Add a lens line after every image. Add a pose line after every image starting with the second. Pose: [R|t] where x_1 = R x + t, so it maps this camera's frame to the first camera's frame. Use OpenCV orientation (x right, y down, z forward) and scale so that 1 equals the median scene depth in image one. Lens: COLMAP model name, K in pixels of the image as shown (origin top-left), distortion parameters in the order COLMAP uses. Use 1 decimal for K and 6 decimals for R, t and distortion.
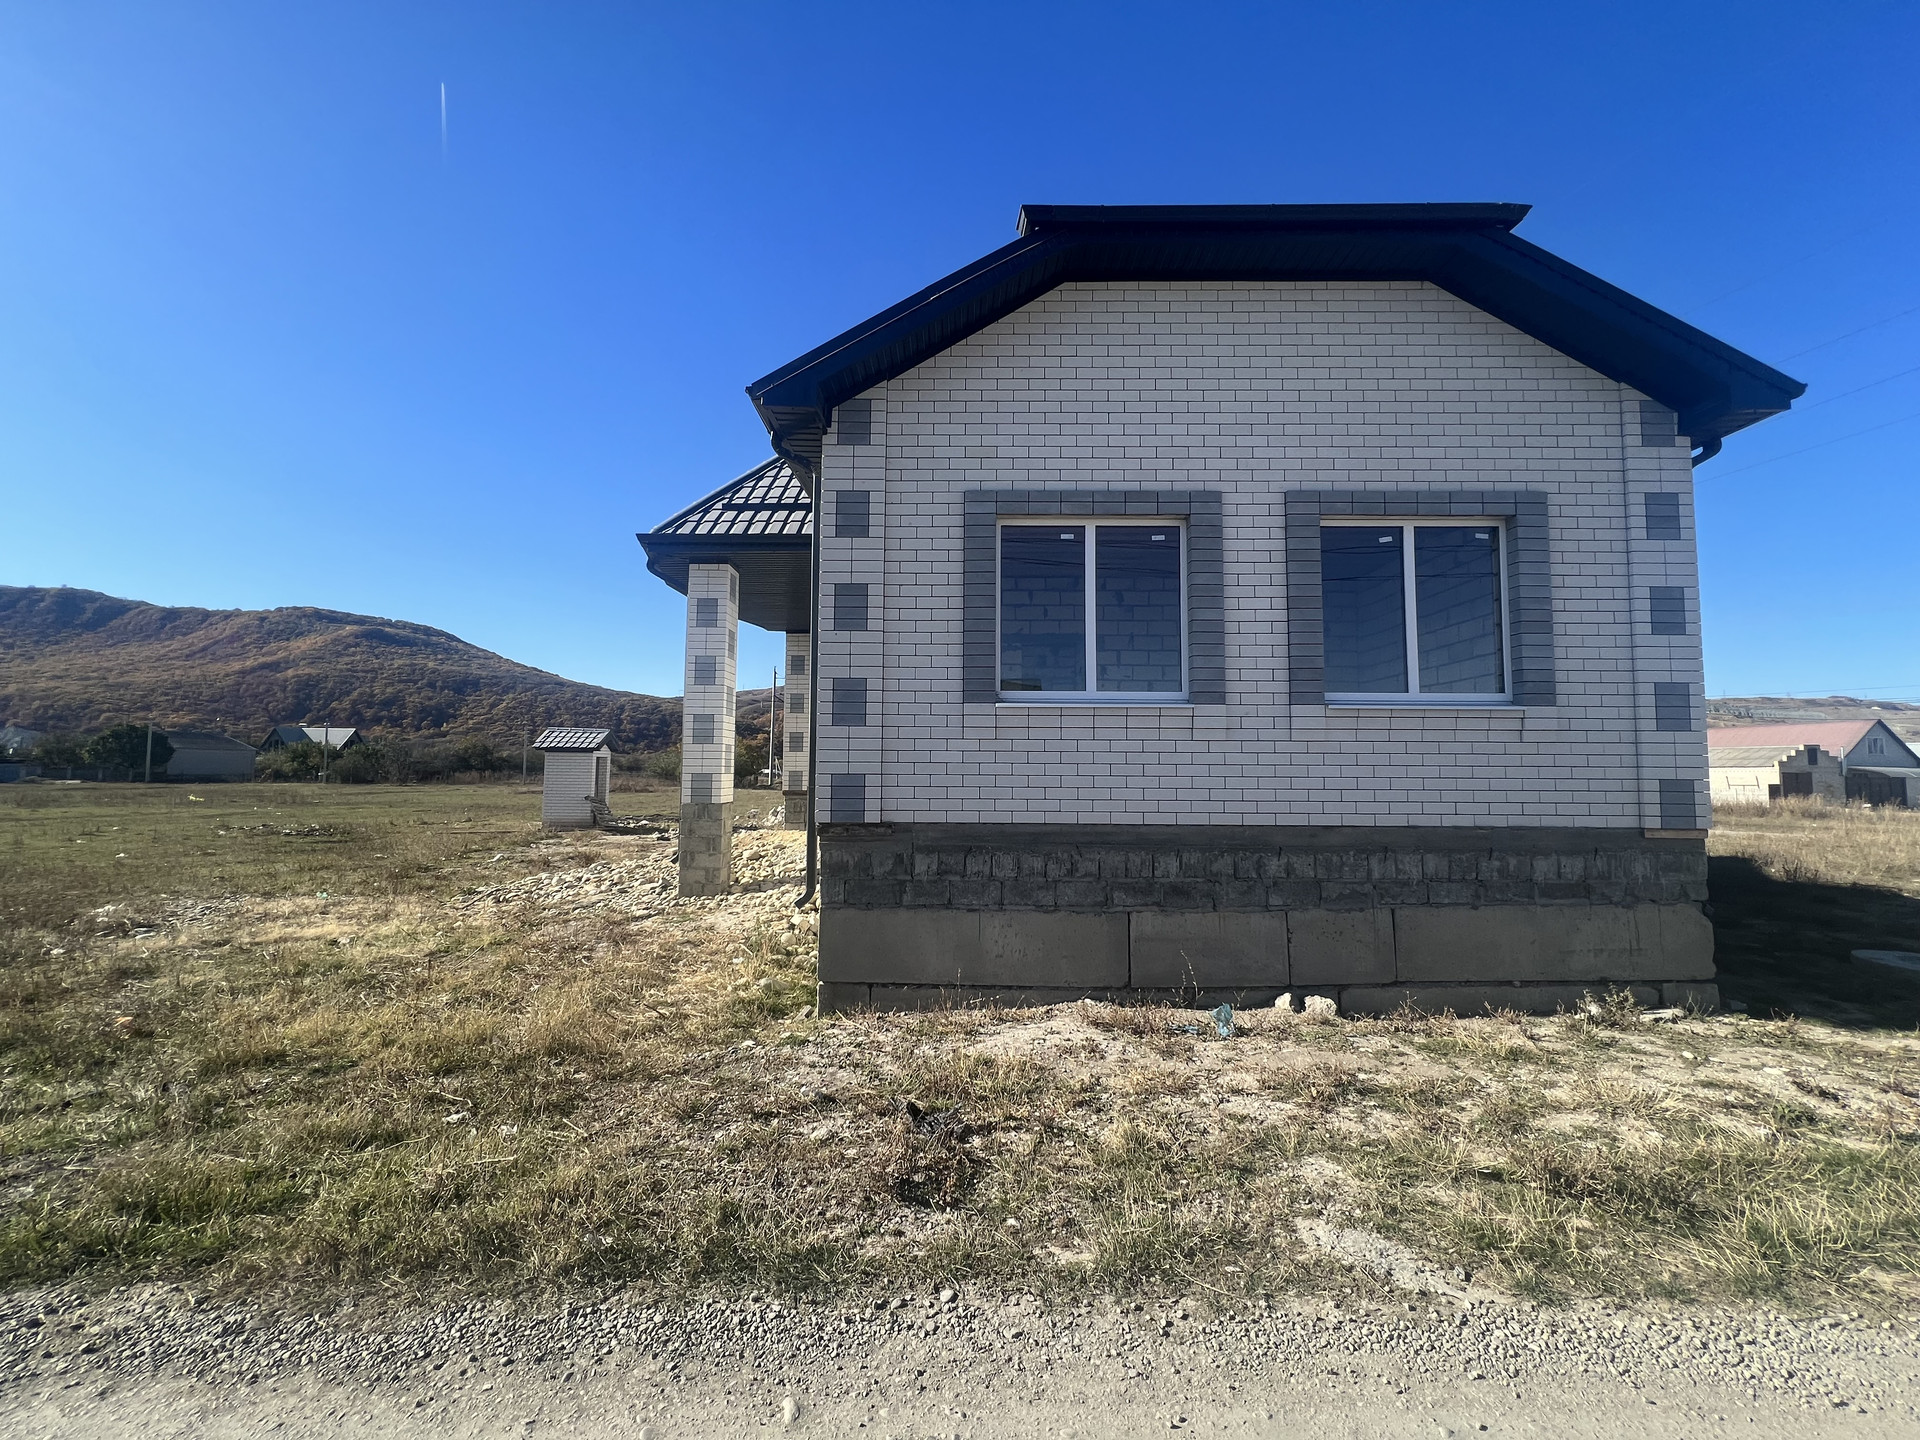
lens RADIAL K [[769.4, 0, 956.1], [0, 769.4, 715.6], [0, 0, 1]] dist [-0.003465, 0.000633]
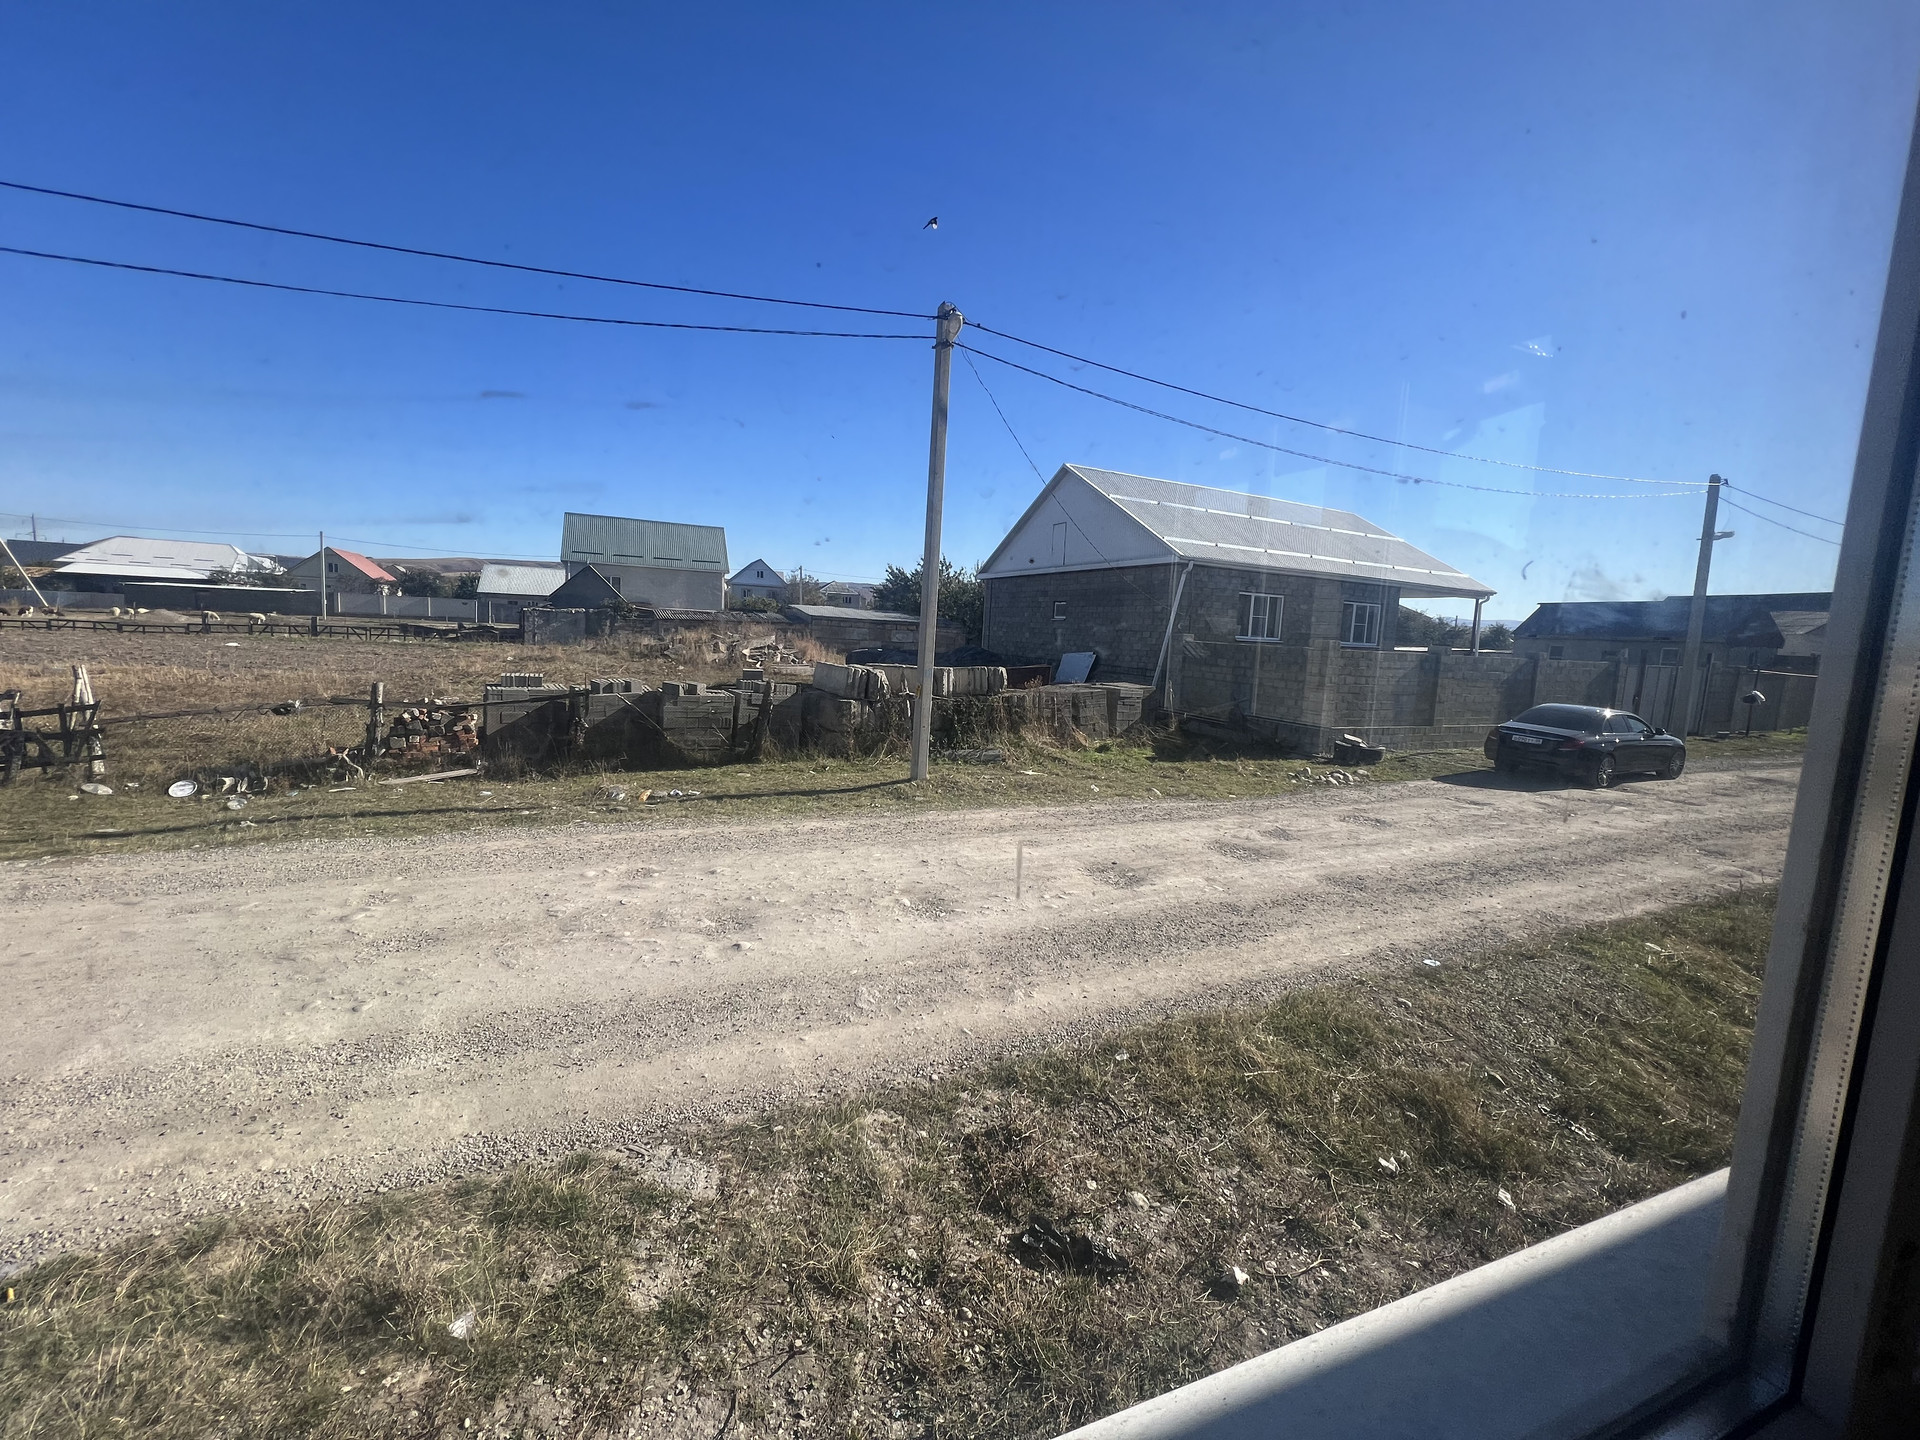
lens RADIAL K [[763.3, 0, 950.4], [0, 763.3, 714.1], [0, 0, 1]] dist [-0.001492, 0.000490]
pose [[-0.918465, -0.010807, -0.395354, 0.358795], [-0.029649, 0.998695, 0.041580, -0.118447], [0.394388, 0.049912, -0.917587, 1.388339]]
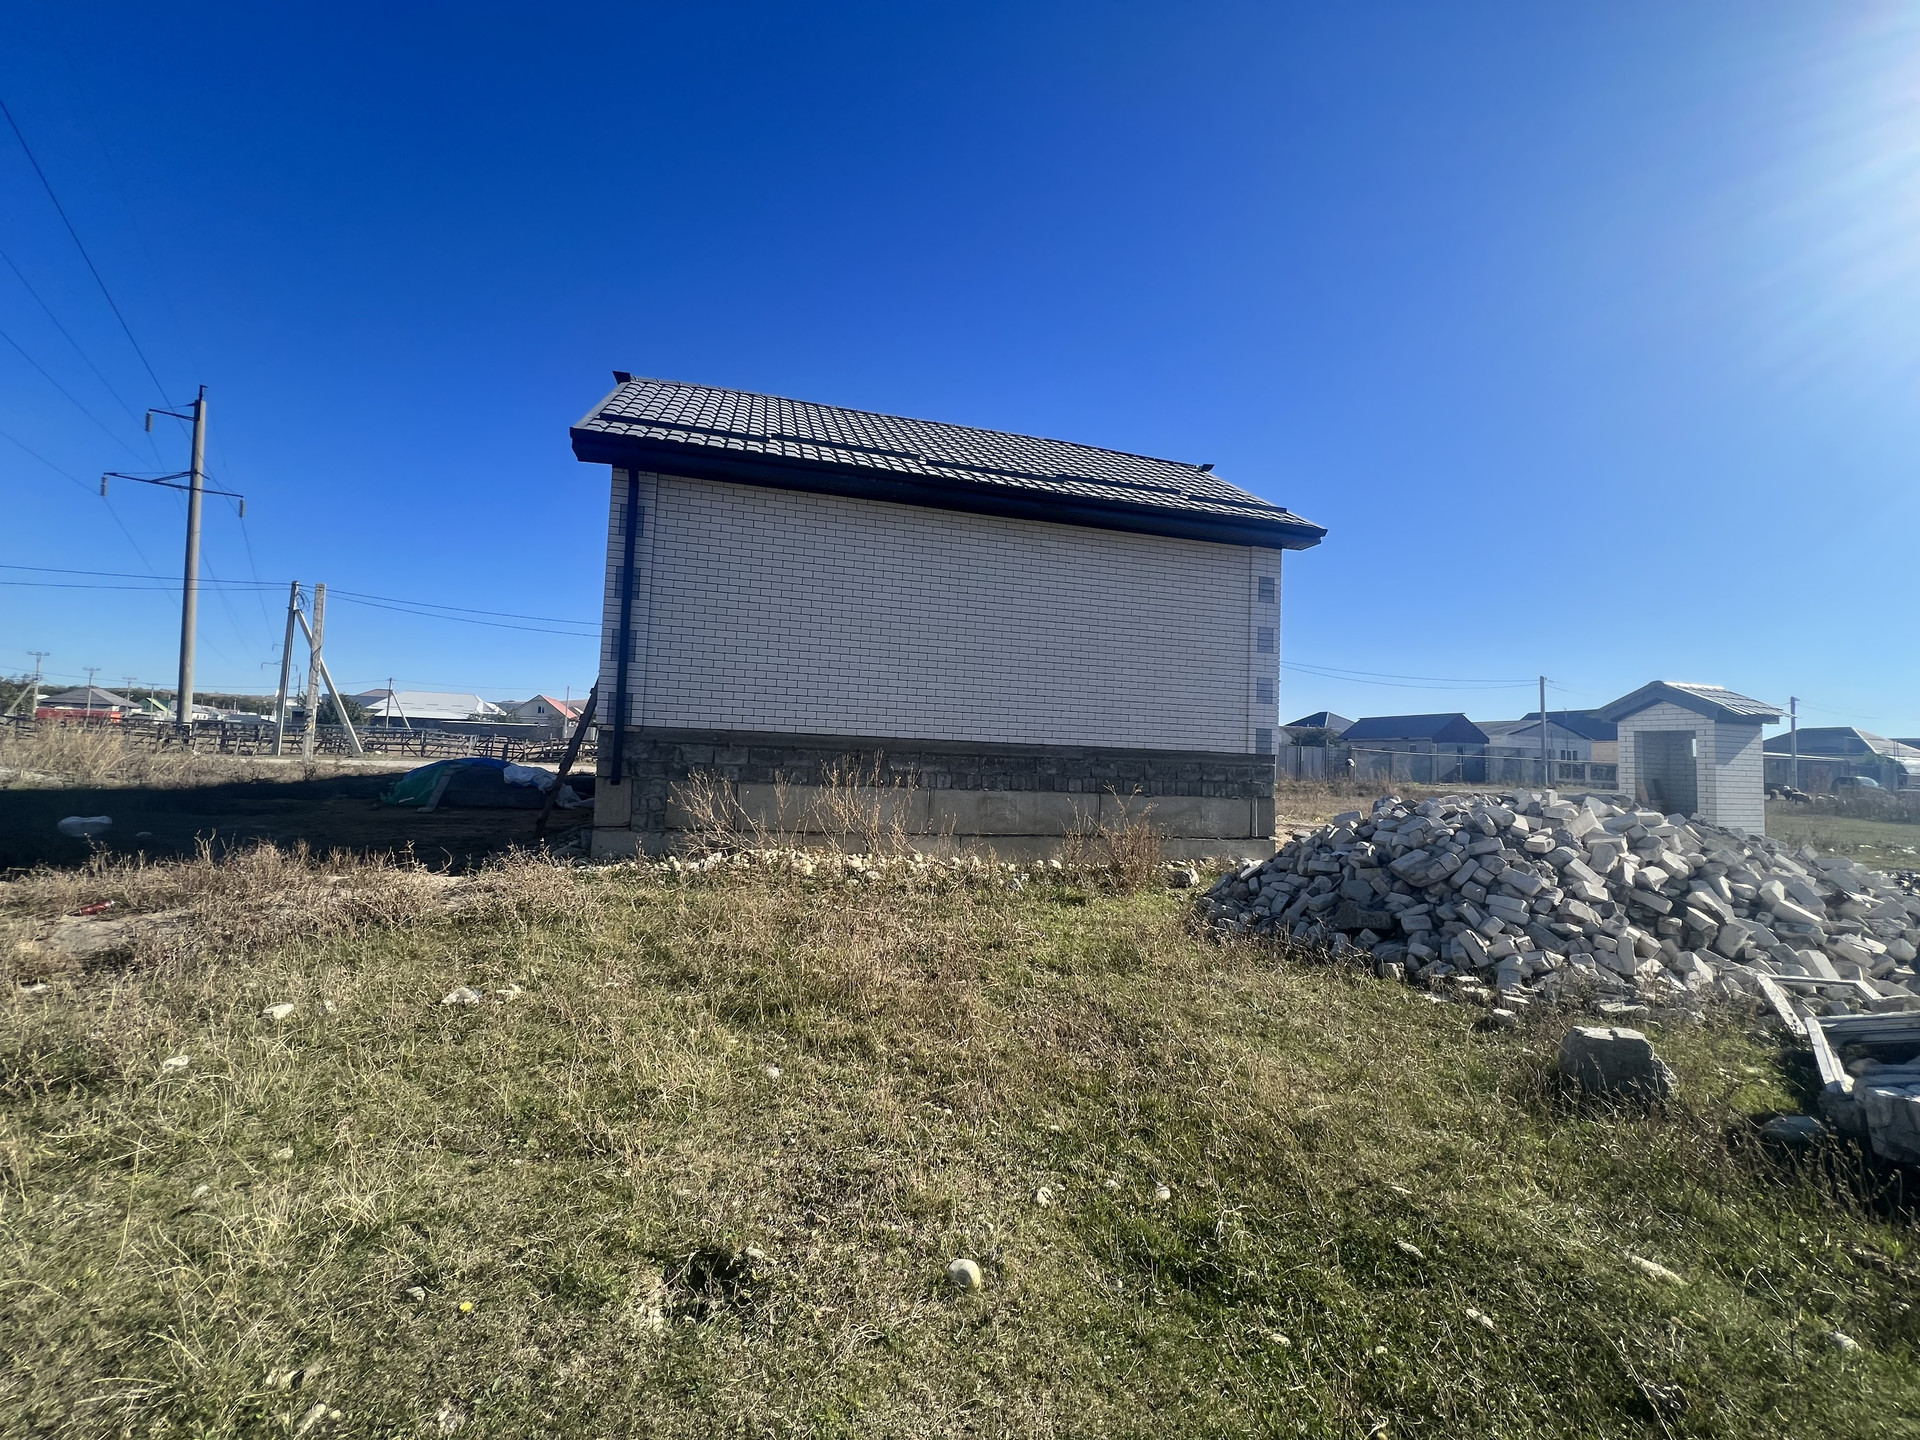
lens RADIAL K [[769.4, 0, 956.1], [0, 769.4, 715.6], [0, 0, 1]] dist [-0.003465, 0.000633]
pose [[-0.956780, -0.062372, -0.284047, 1.061127], [-0.027573, 0.991786, -0.124903, 0.676881], [0.289504, -0.111673, -0.950640, 7.411421]]
